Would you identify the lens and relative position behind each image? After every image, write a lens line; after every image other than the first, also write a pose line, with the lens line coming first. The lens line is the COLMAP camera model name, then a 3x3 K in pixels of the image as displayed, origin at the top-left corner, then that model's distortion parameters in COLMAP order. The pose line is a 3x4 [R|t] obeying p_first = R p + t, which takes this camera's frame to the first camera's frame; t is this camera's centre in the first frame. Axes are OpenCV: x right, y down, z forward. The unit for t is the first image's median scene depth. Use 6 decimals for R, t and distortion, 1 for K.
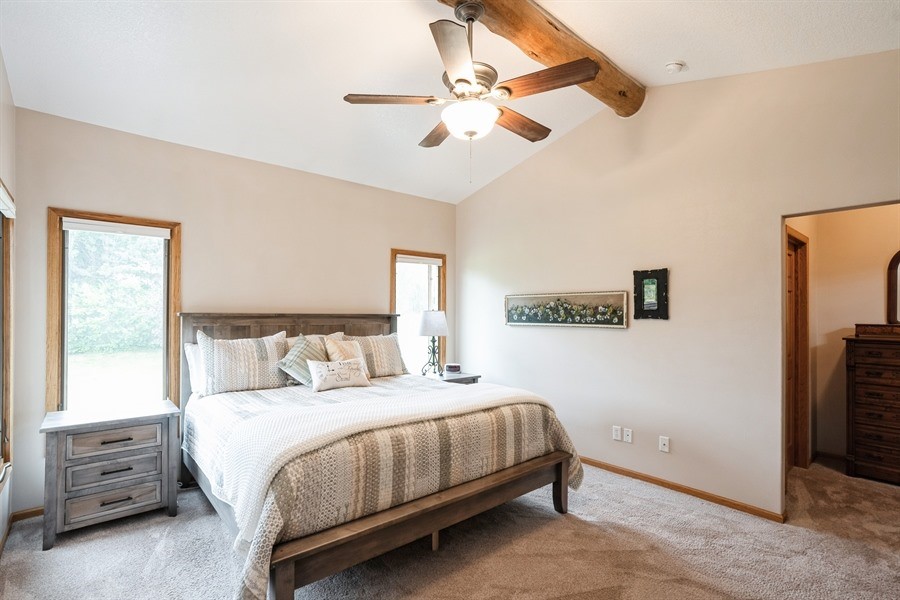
lens RADIAL K [[417.8, 0, 445.6], [0, 417.8, 290.3], [0, 0, 1]] dist [-0.049436, 0.020838]
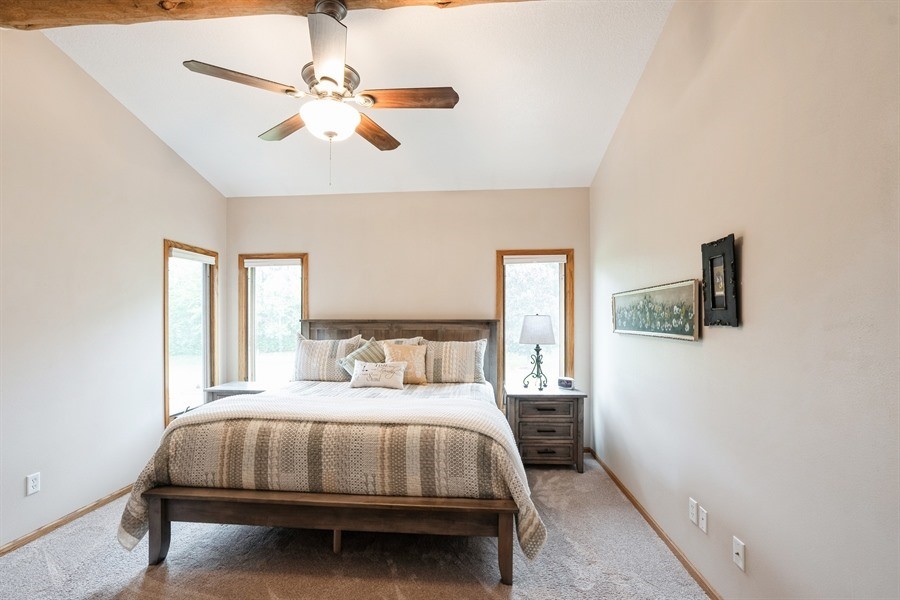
lens RADIAL K [[417.8, 0, 445.6], [0, 417.8, 290.3], [0, 0, 1]] dist [-0.049436, 0.020838]
pose [[0.718594, -0.053276, -0.693386, 0.665006], [0.044967, 0.998534, -0.030120, 0.021133], [0.693974, -0.009535, 0.719937, 0.345719]]
